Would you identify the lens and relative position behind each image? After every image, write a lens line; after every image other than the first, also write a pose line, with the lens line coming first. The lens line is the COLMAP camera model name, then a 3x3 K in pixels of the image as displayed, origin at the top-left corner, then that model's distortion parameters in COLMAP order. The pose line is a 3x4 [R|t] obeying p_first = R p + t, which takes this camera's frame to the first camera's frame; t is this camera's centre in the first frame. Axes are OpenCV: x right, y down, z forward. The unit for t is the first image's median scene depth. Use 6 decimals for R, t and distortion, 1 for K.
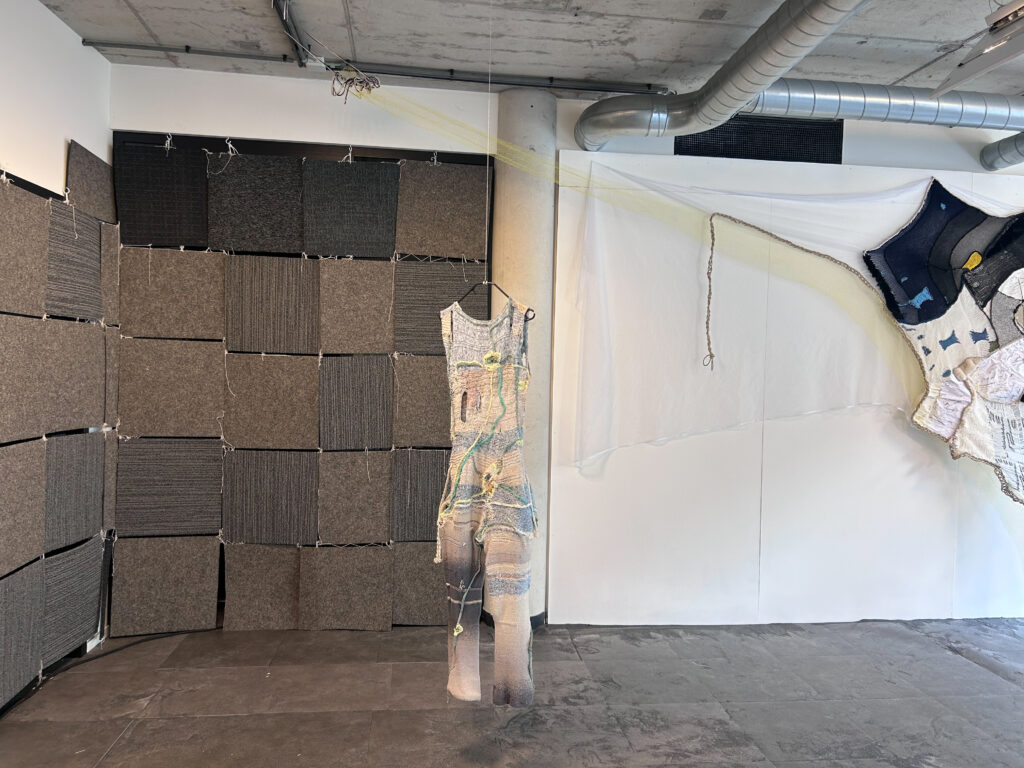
lens RADIAL K [[768.3, 0, 511.3], [0, 768.3, 383.5], [0, 0, 1]] dist [0.046399, -0.032003]
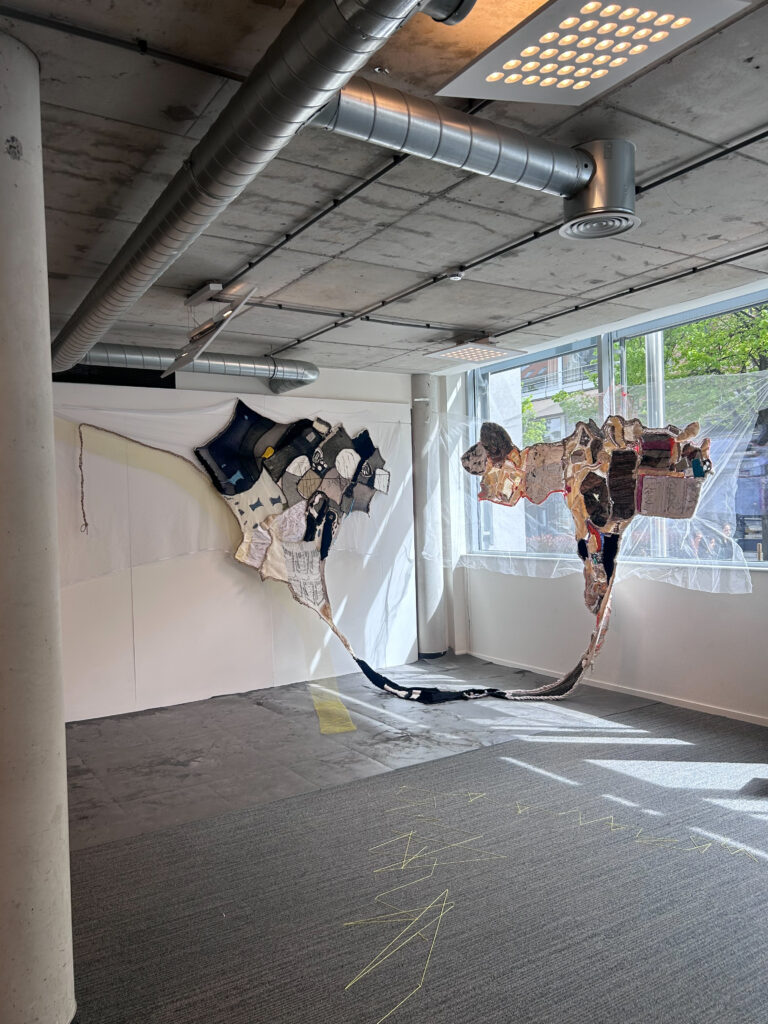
lens RADIAL K [[768.3, 0, 382.3], [0, 768.3, 509.8], [0, 0, 1]] dist [0.046399, -0.032003]
pose [[0.907744, -0.054211, 0.416008, 0.157959], [0.069252, 0.997375, -0.021140, 0.004424], [-0.413770, 0.047999, 0.909115, -0.486006]]
